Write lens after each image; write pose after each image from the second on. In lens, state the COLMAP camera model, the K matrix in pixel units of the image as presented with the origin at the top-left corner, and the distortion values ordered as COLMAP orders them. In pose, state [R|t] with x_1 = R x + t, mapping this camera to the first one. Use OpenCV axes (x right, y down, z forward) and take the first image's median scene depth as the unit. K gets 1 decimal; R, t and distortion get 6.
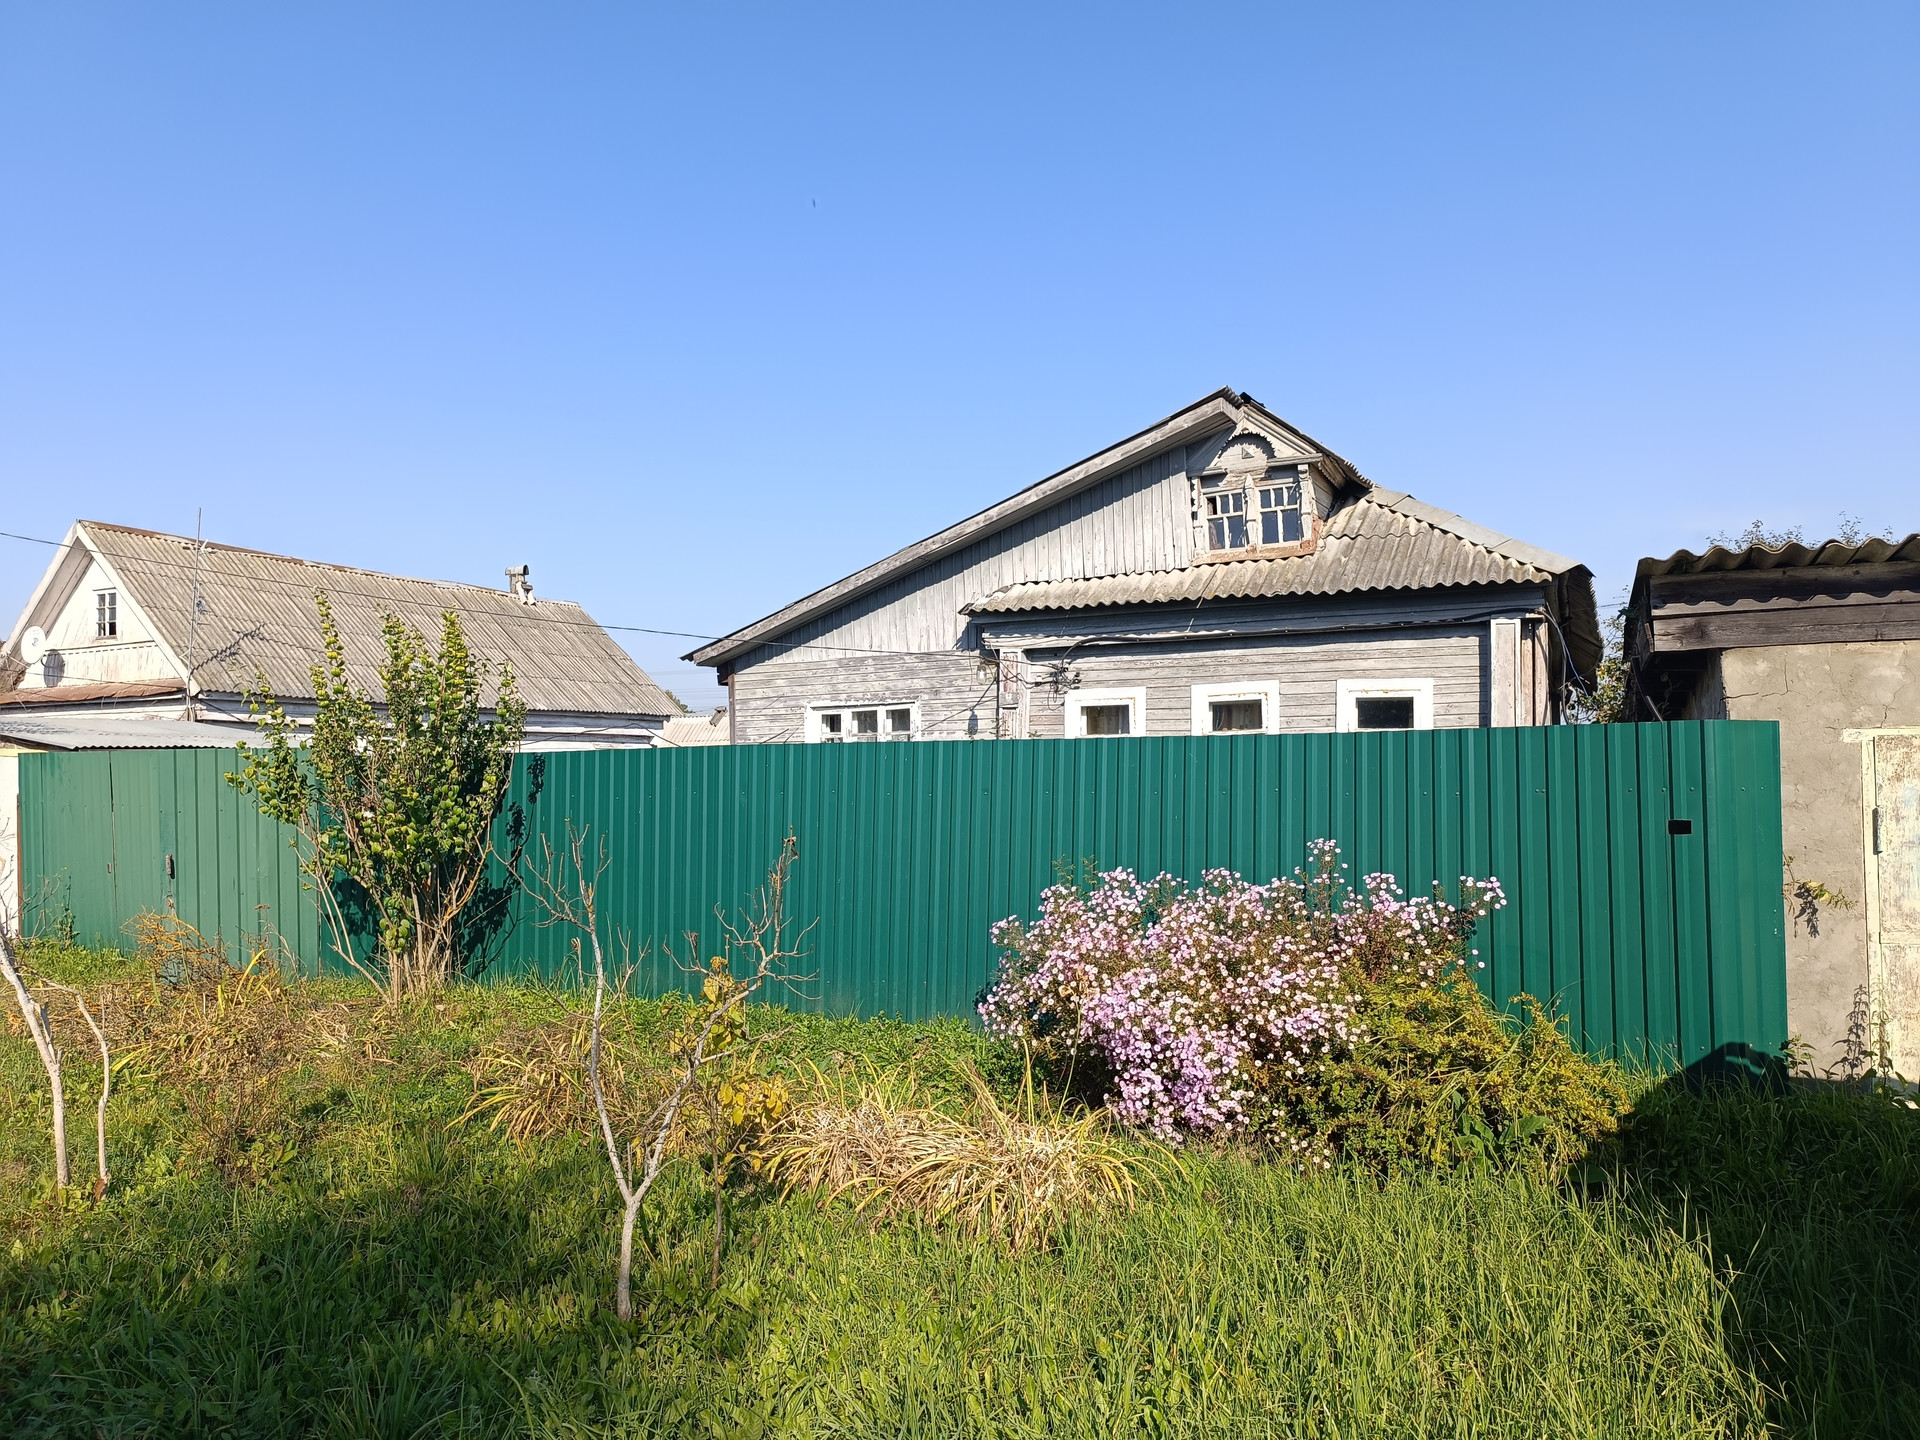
lens RADIAL K [[1316.0, 0, 965.2], [0, 1316.0, 720.3], [0, 0, 1]] dist [0.043629, -0.047262]
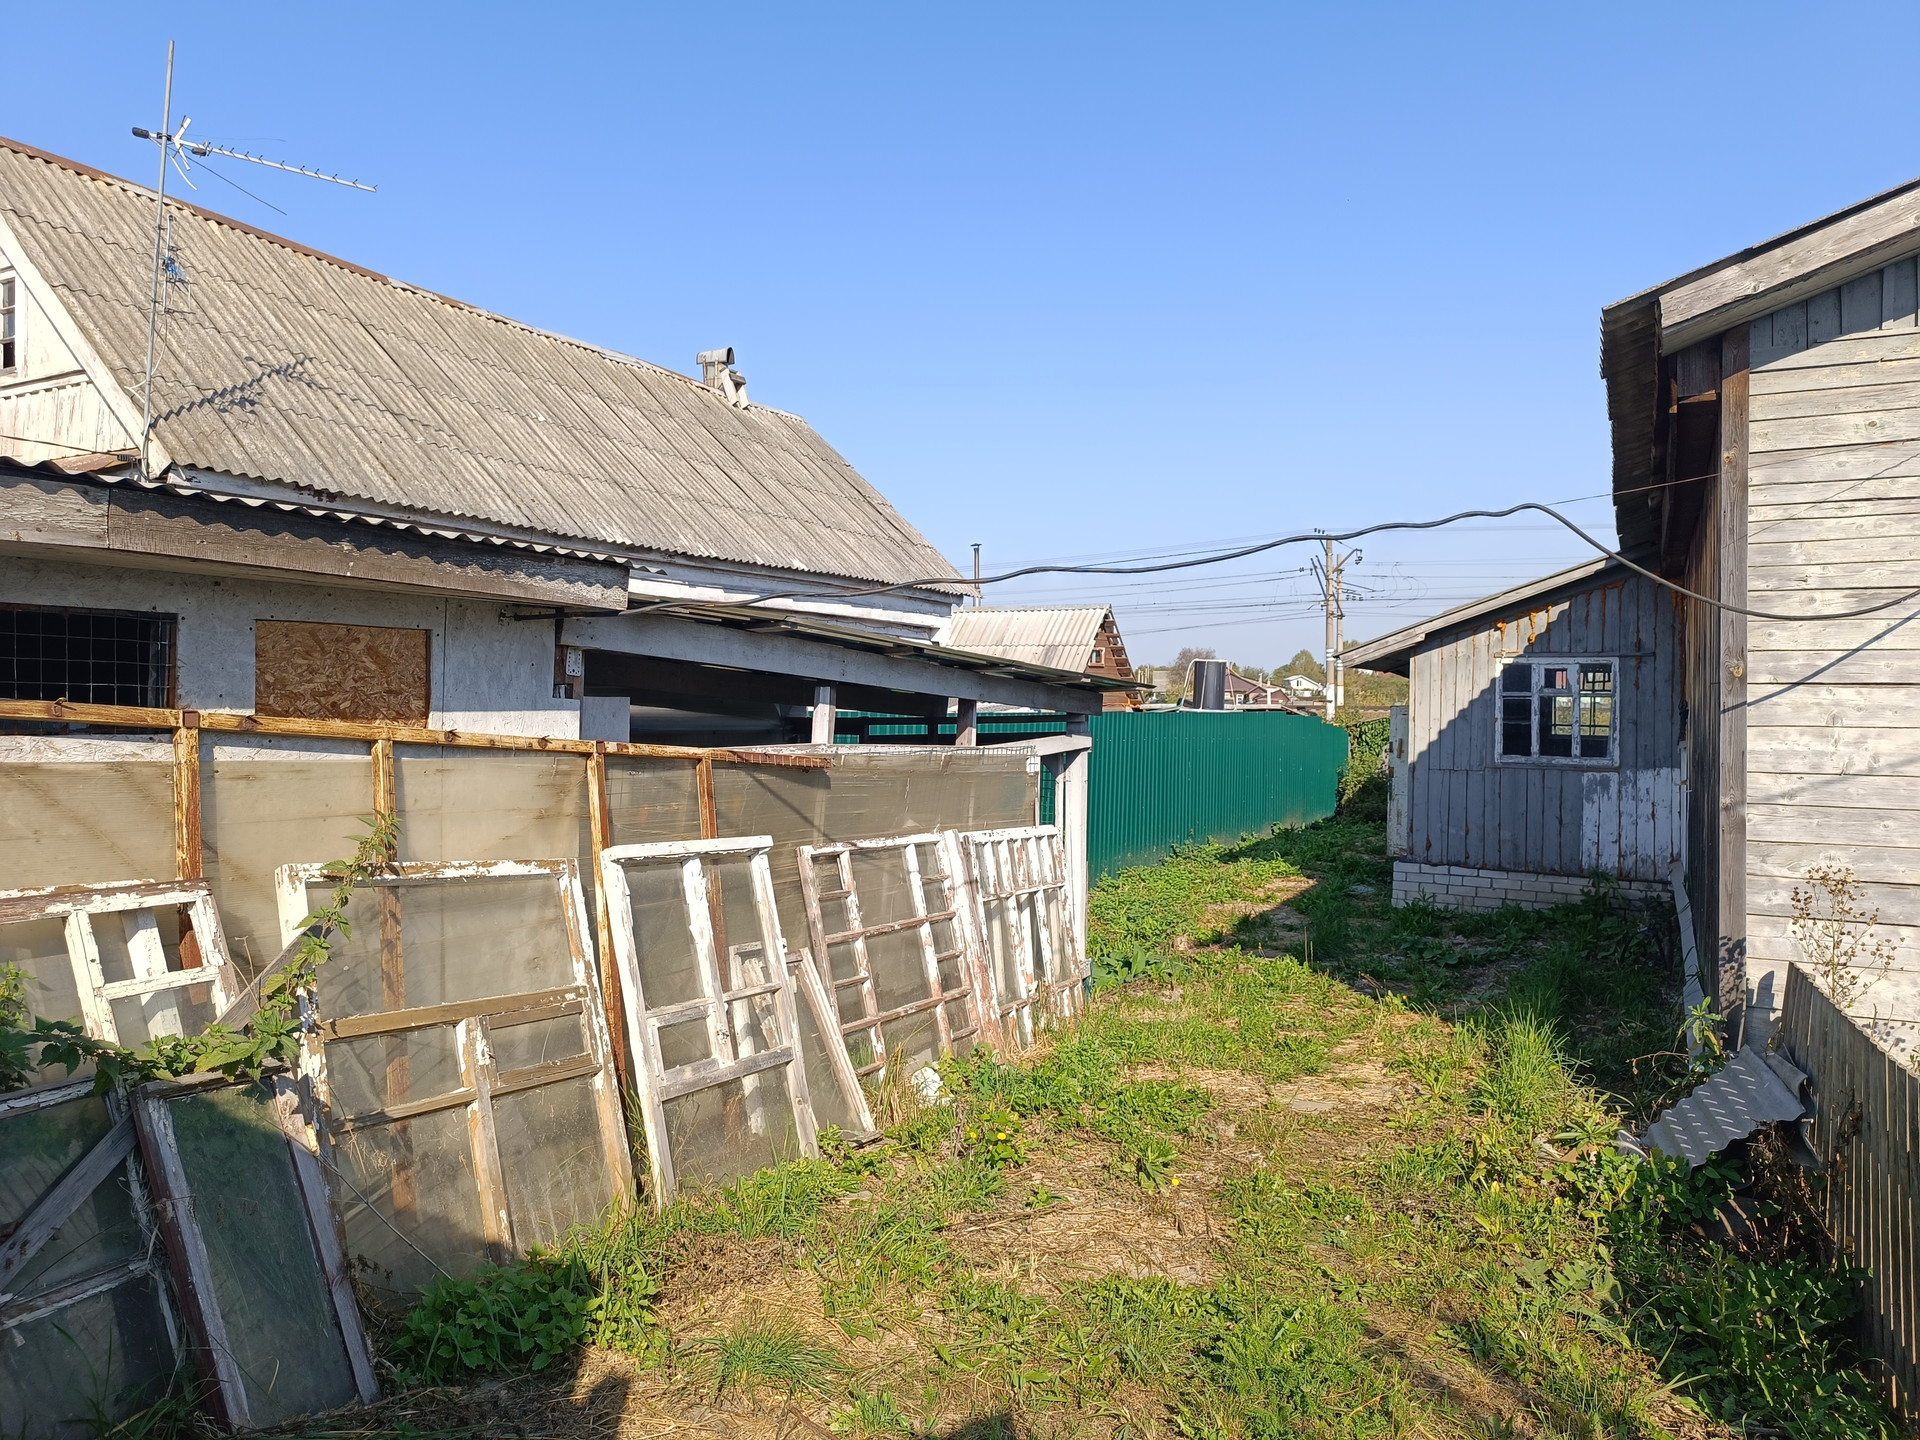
lens RADIAL K [[1316.0, 0, 956.0], [0, 1316.0, 720.9], [0, 0, 1]] dist [0.043629, -0.047262]
pose [[0.998894, 0.026031, -0.039159, -0.355596], [-0.023806, 0.998133, 0.056253, 0.035970], [0.040550, -0.055258, 0.997648, 0.676737]]
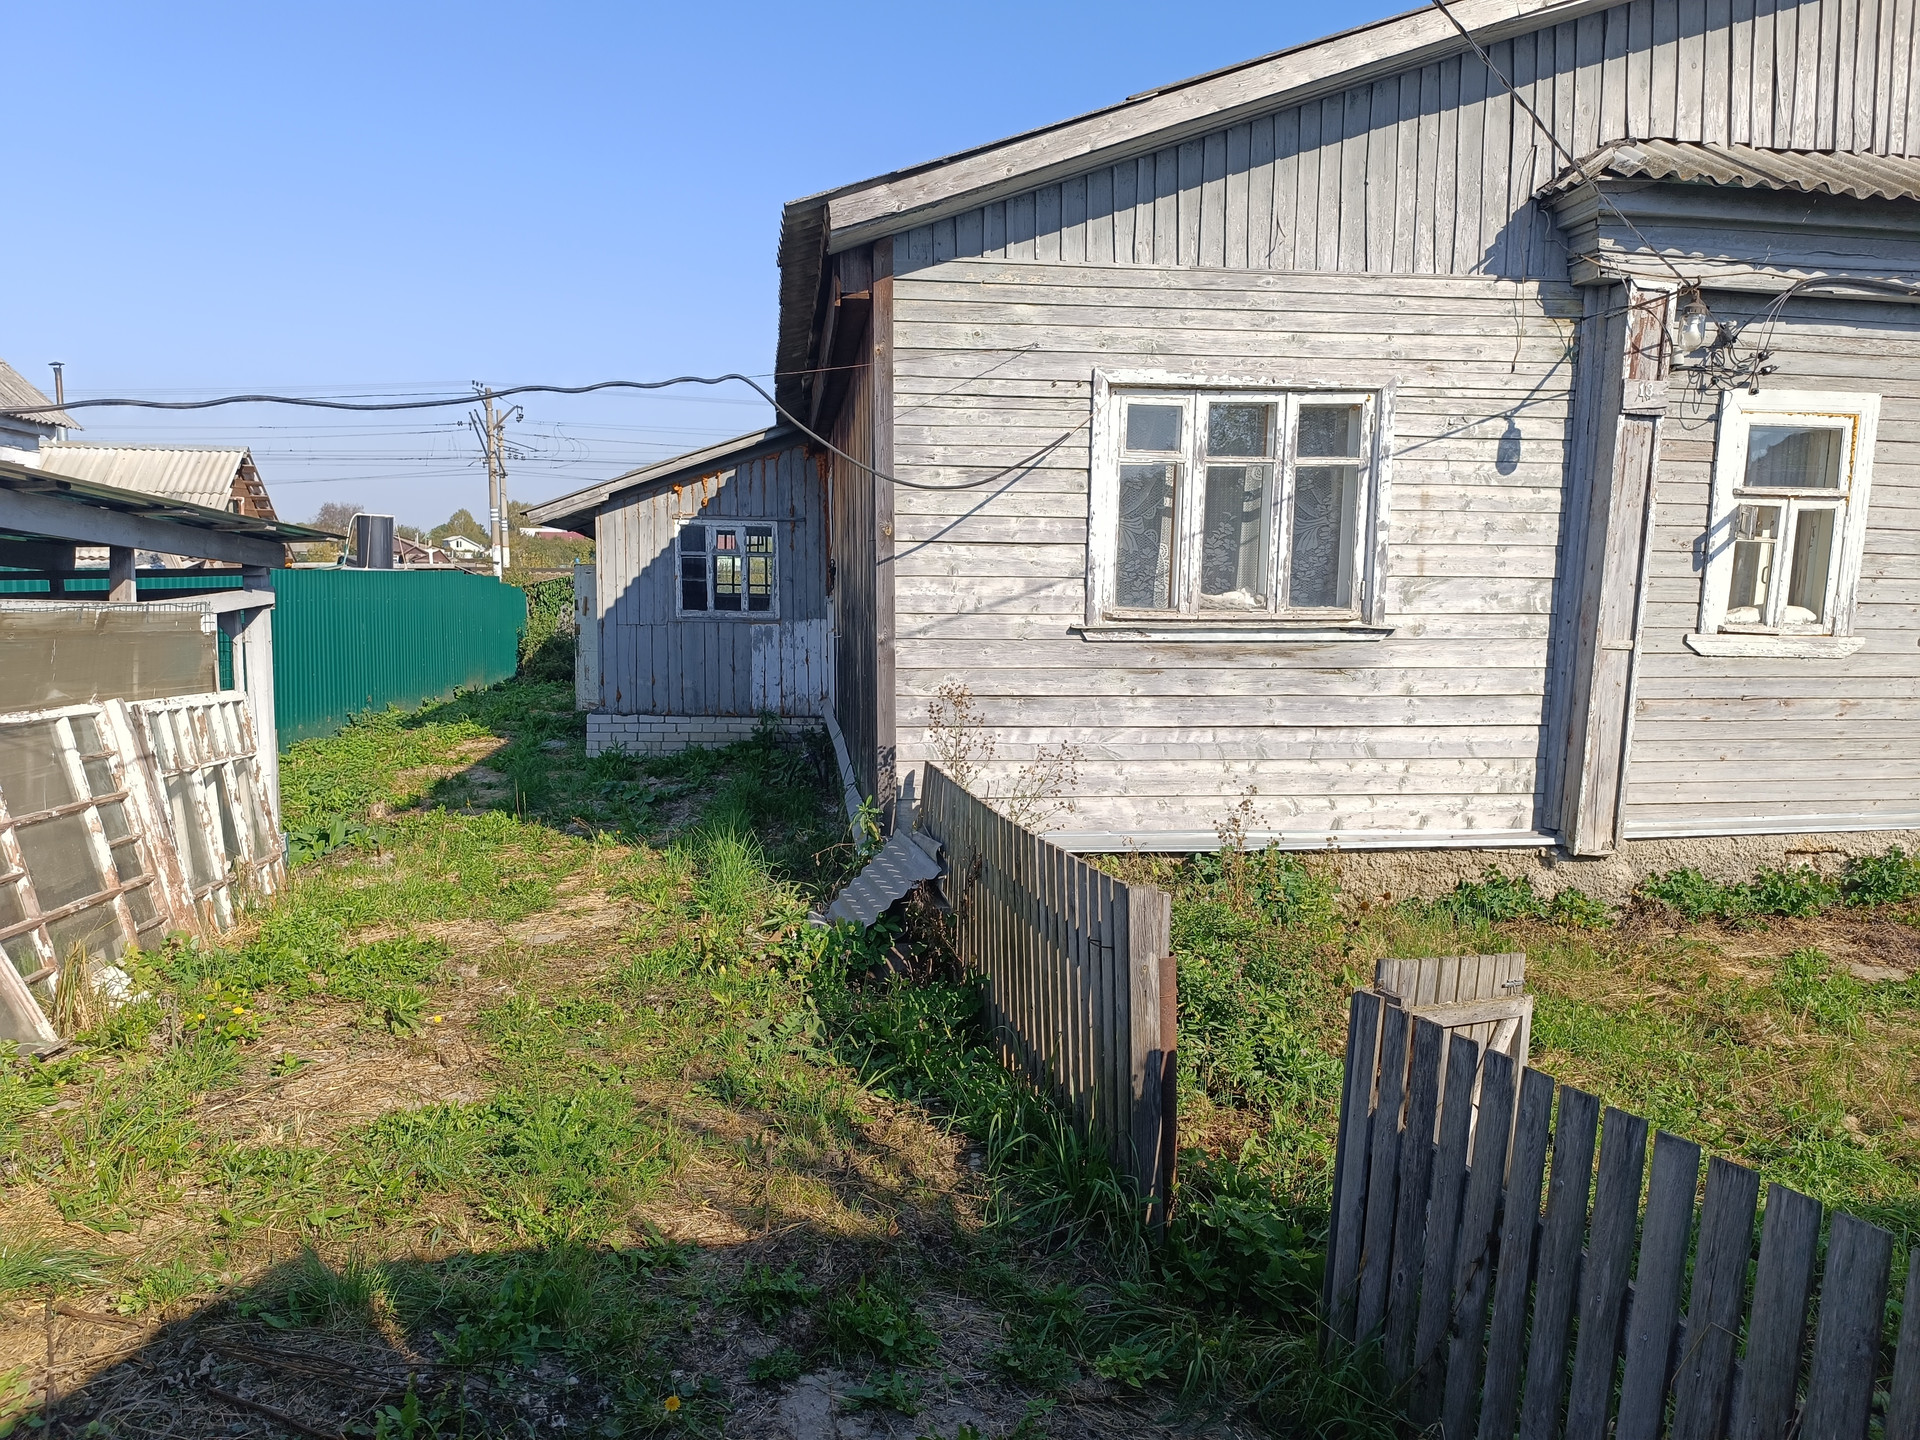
lens RADIAL K [[1316.0, 0, 956.8], [0, 1316.0, 720.2], [0, 0, 1]] dist [0.043629, -0.047262]
pose [[0.840574, -0.033636, 0.540652, -0.375265], [-0.047859, 0.989556, 0.135973, 0.039122], [-0.539579, -0.140170, 0.830185, 0.662911]]
